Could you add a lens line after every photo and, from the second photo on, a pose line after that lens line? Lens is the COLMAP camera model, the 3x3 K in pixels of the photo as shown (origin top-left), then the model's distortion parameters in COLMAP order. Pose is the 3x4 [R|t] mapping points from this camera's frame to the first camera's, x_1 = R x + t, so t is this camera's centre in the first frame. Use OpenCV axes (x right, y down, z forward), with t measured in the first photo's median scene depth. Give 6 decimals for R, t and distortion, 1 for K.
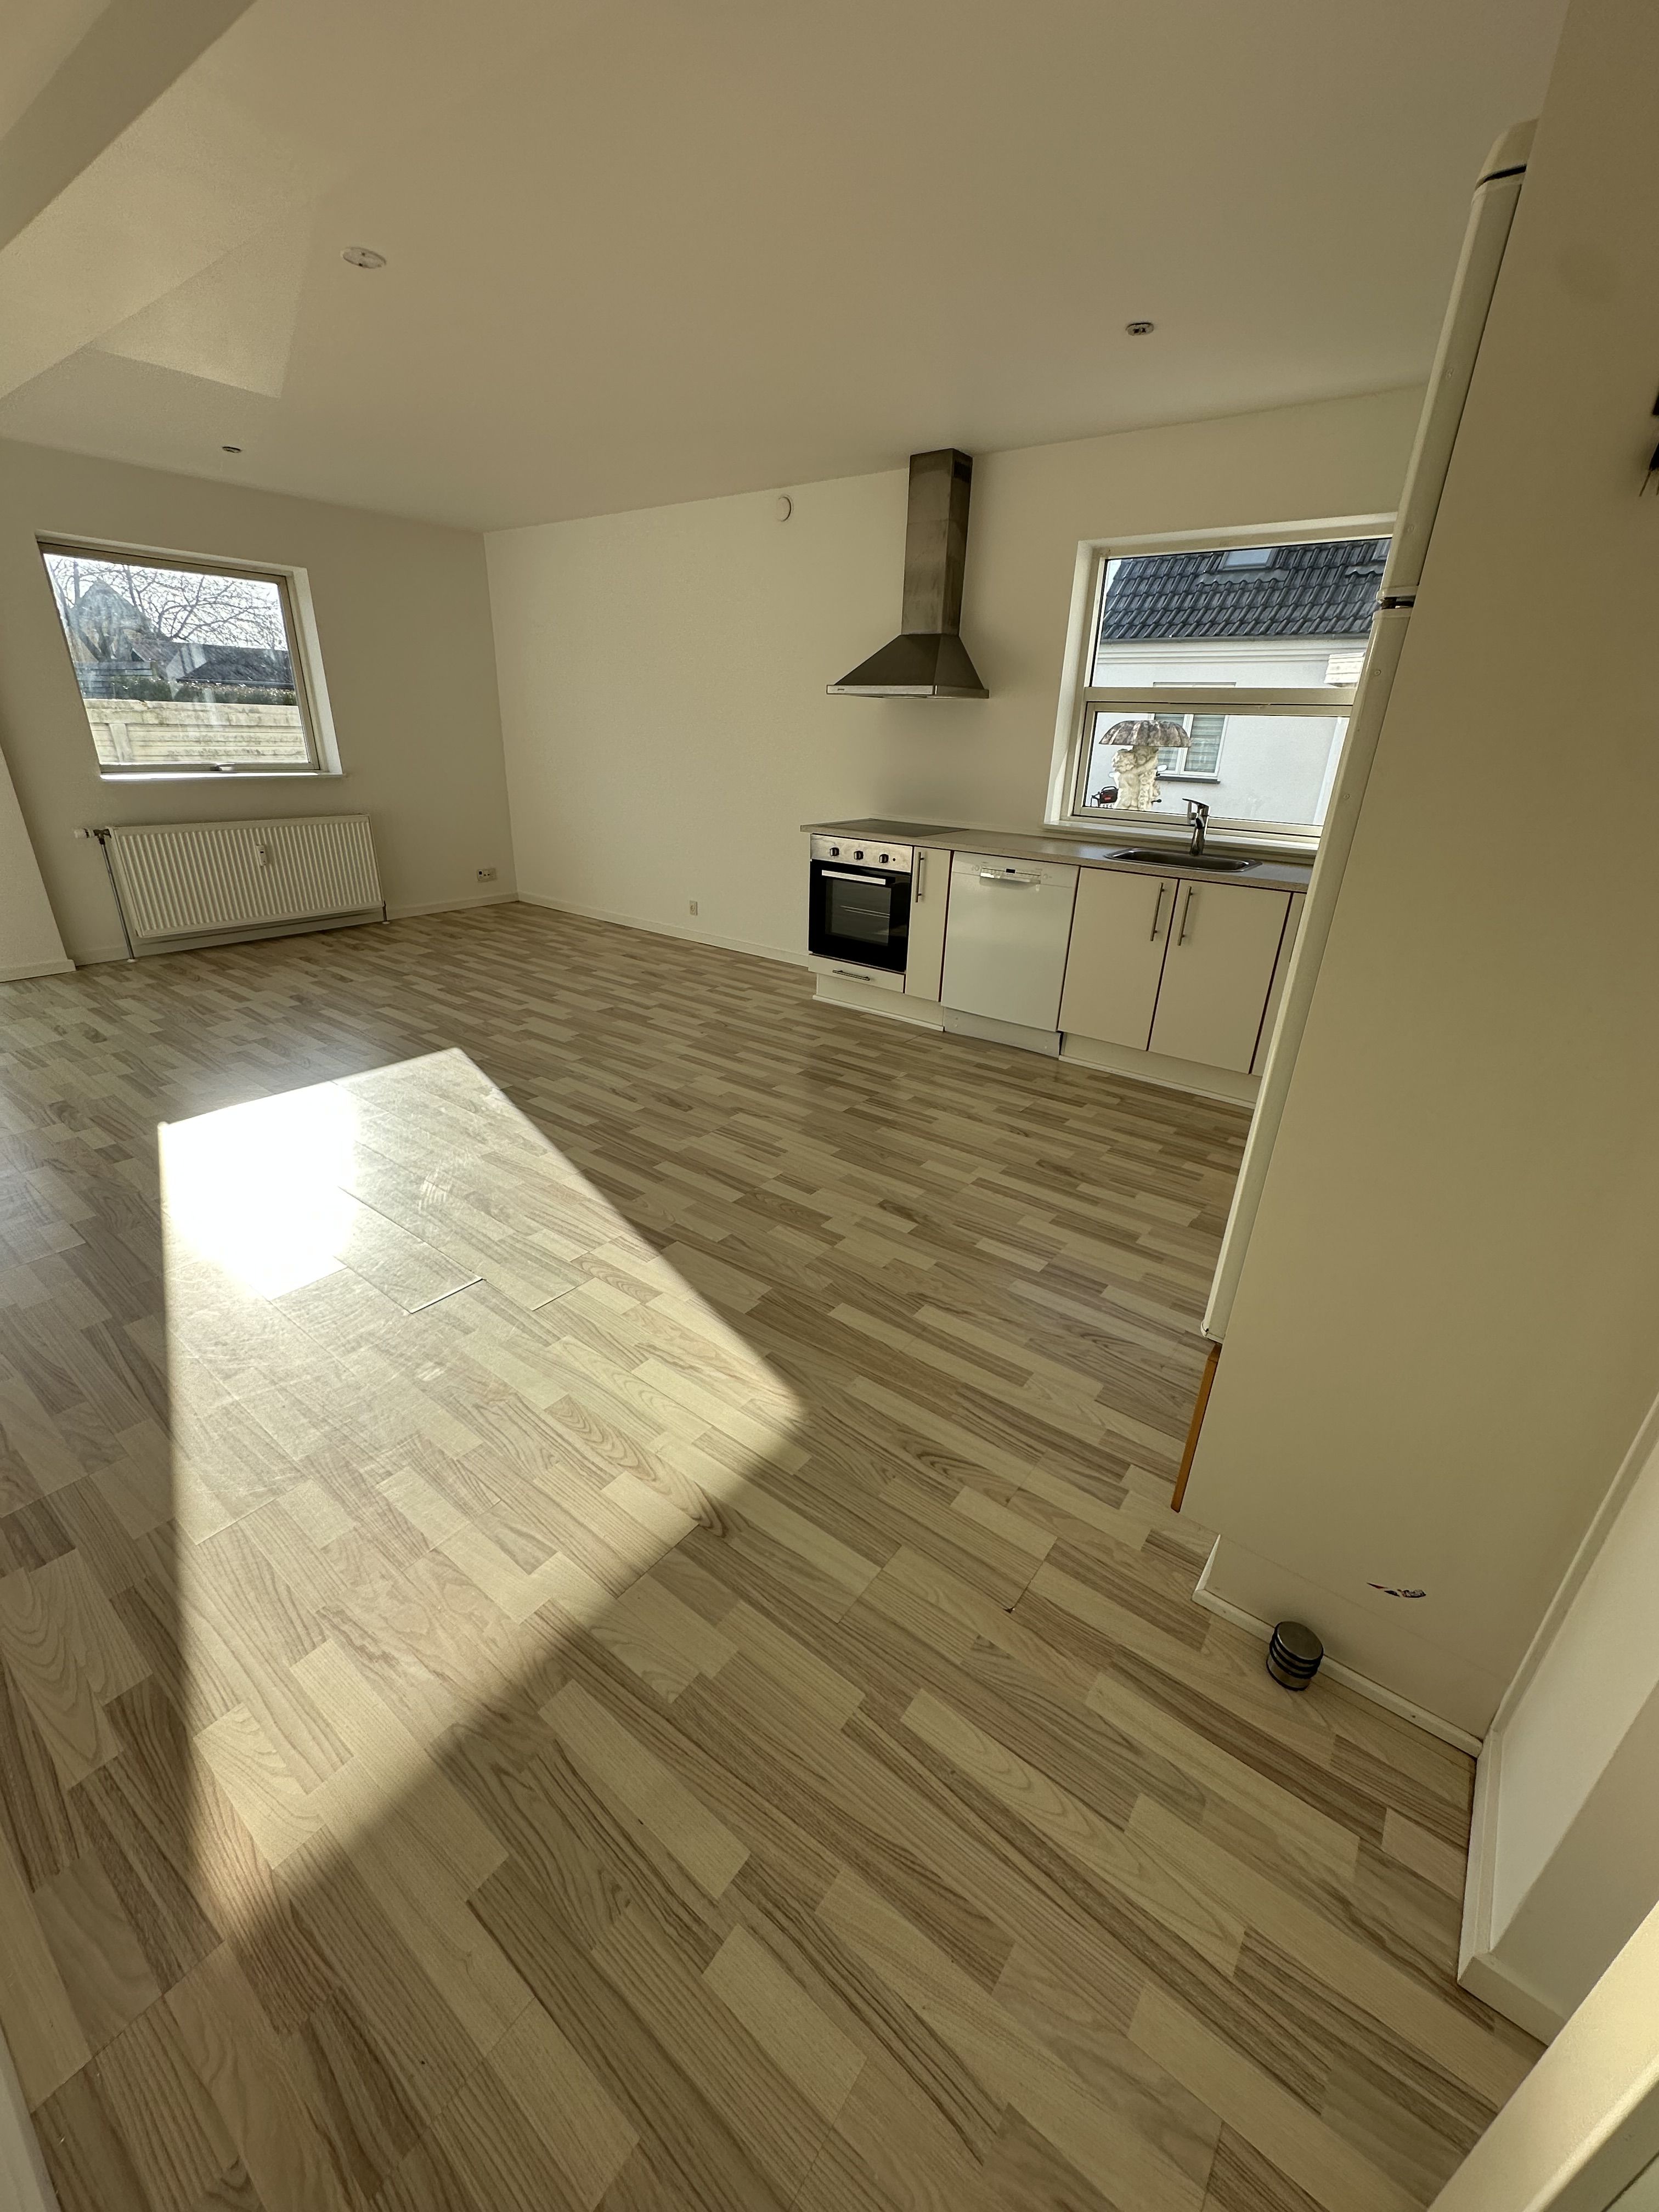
lens RADIAL K [[881.4, 0, 828.6], [0, 881.4, 1108.6], [0, 0, 1]] dist [-0.000734, -0.000072]
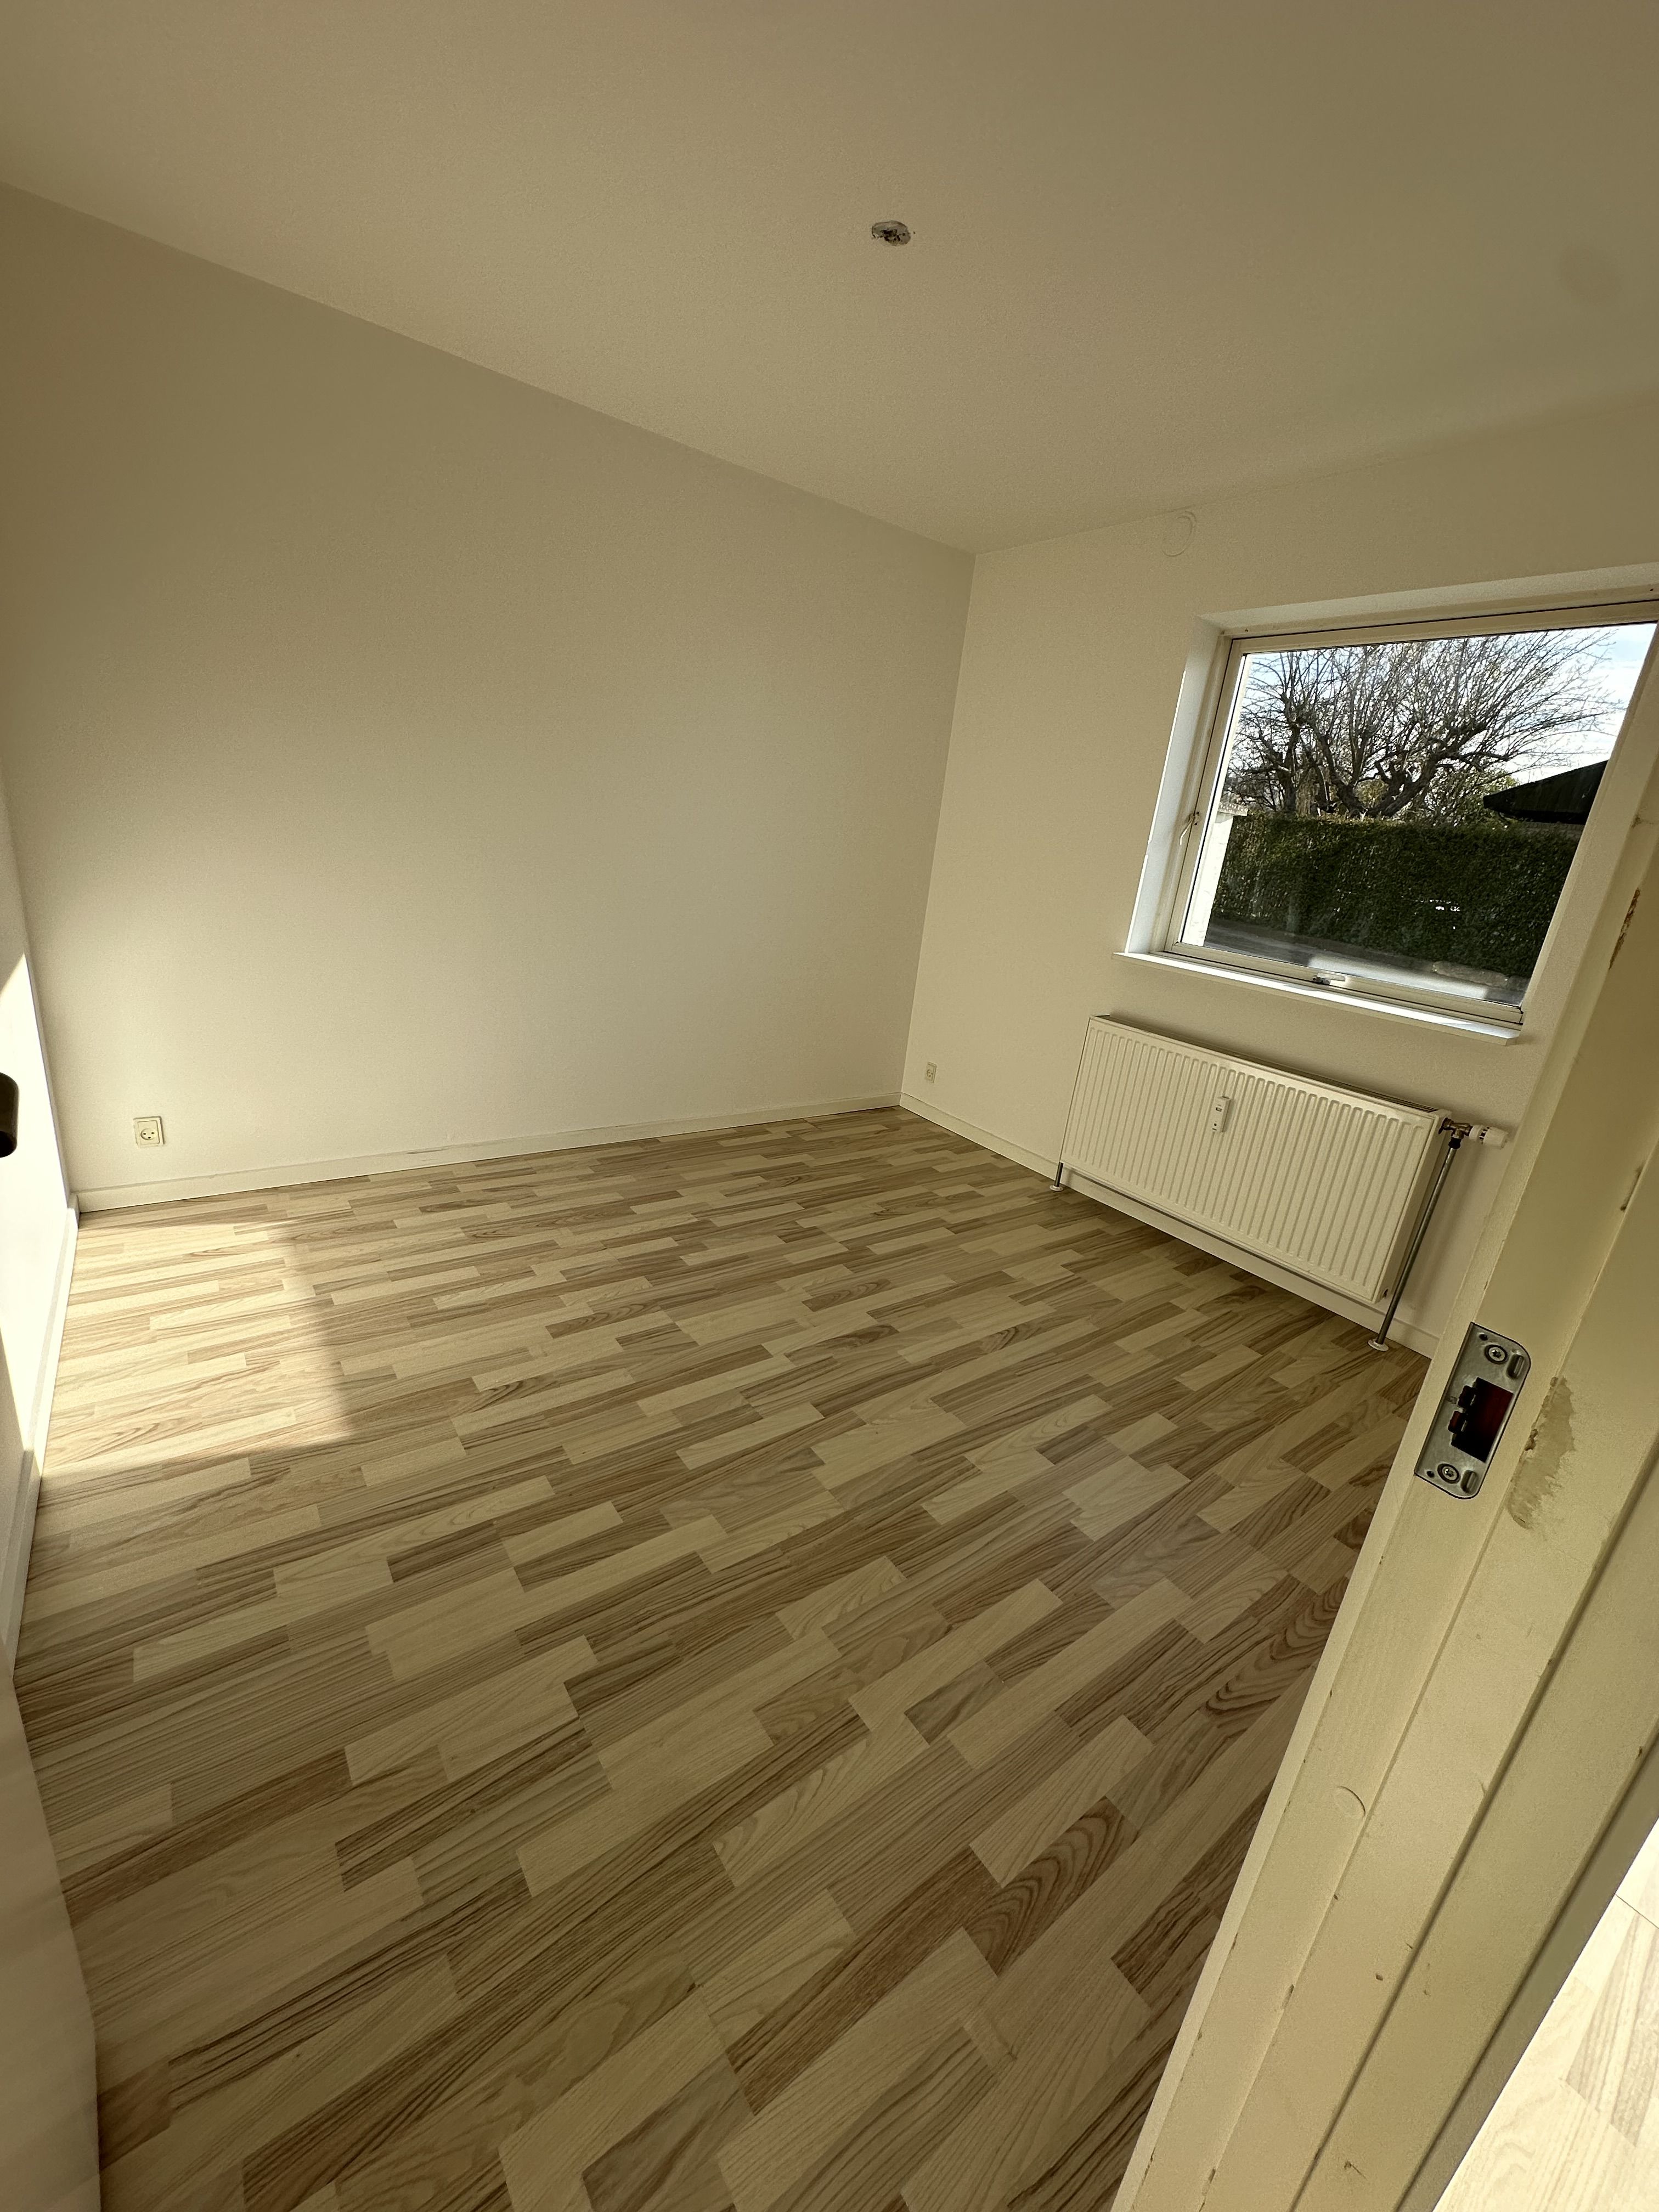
lens RADIAL K [[881.4, 0, 830.9], [0, 881.4, 1104.1], [0, 0, 1]] dist [-0.000734, -0.000072]
pose [[-0.273193, 0.240508, -0.931408, 0.491610], [-0.487558, 0.800045, 0.349594, -0.342892], [0.829248, 0.549622, -0.101305, 0.839699]]
